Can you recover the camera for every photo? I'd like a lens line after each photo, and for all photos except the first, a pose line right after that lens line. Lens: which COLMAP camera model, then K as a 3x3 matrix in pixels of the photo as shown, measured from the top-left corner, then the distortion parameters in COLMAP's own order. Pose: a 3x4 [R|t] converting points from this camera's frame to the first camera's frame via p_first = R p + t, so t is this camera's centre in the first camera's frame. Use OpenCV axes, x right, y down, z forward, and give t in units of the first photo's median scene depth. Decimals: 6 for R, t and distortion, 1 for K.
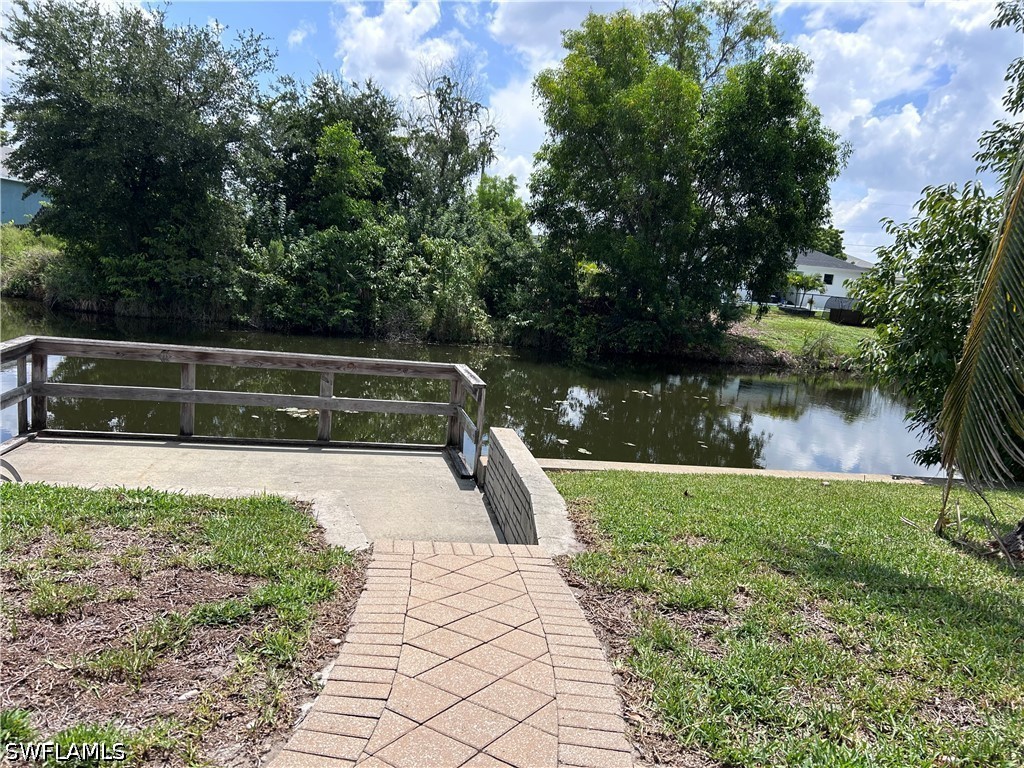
lens RADIAL K [[760.3, 0, 509.9], [0, 760.3, 386.6], [0, 0, 1]] dist [0.048228, -0.055372]
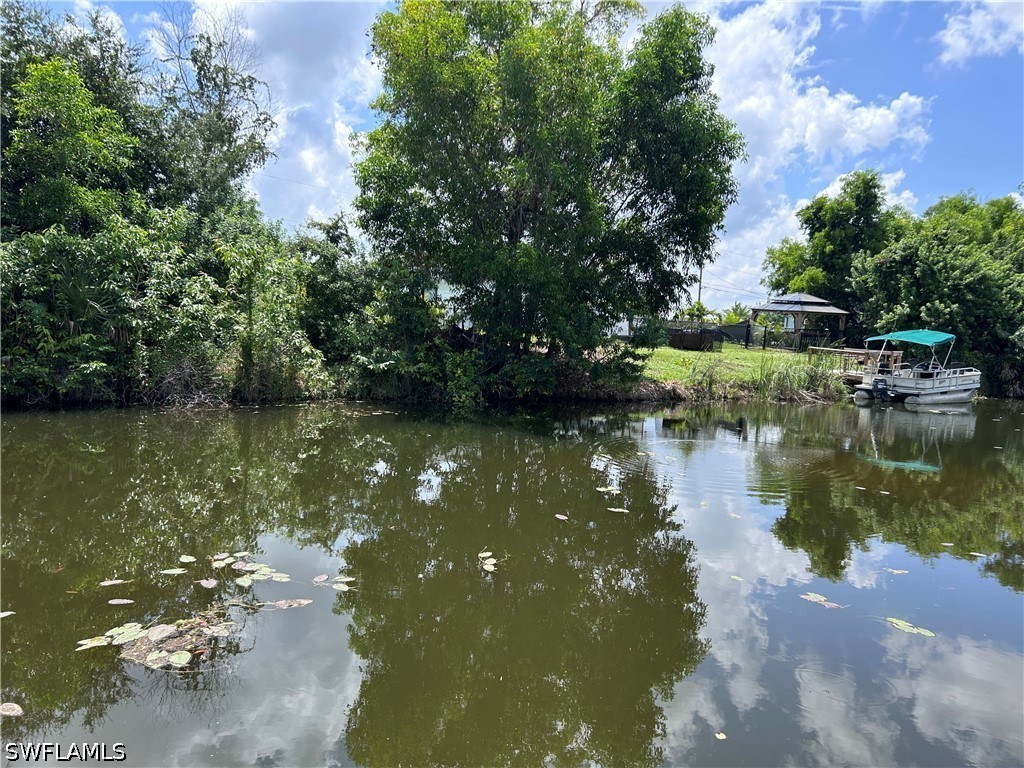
lens RADIAL K [[760.3, 0, 508.2], [0, 760.3, 388.9], [0, 0, 1]] dist [0.048228, -0.055372]
pose [[0.932505, -0.075493, 0.353178, -0.111874], [0.096817, 0.994369, -0.043080, -0.020698], [-0.347937, 0.074366, 0.934564, 0.295327]]
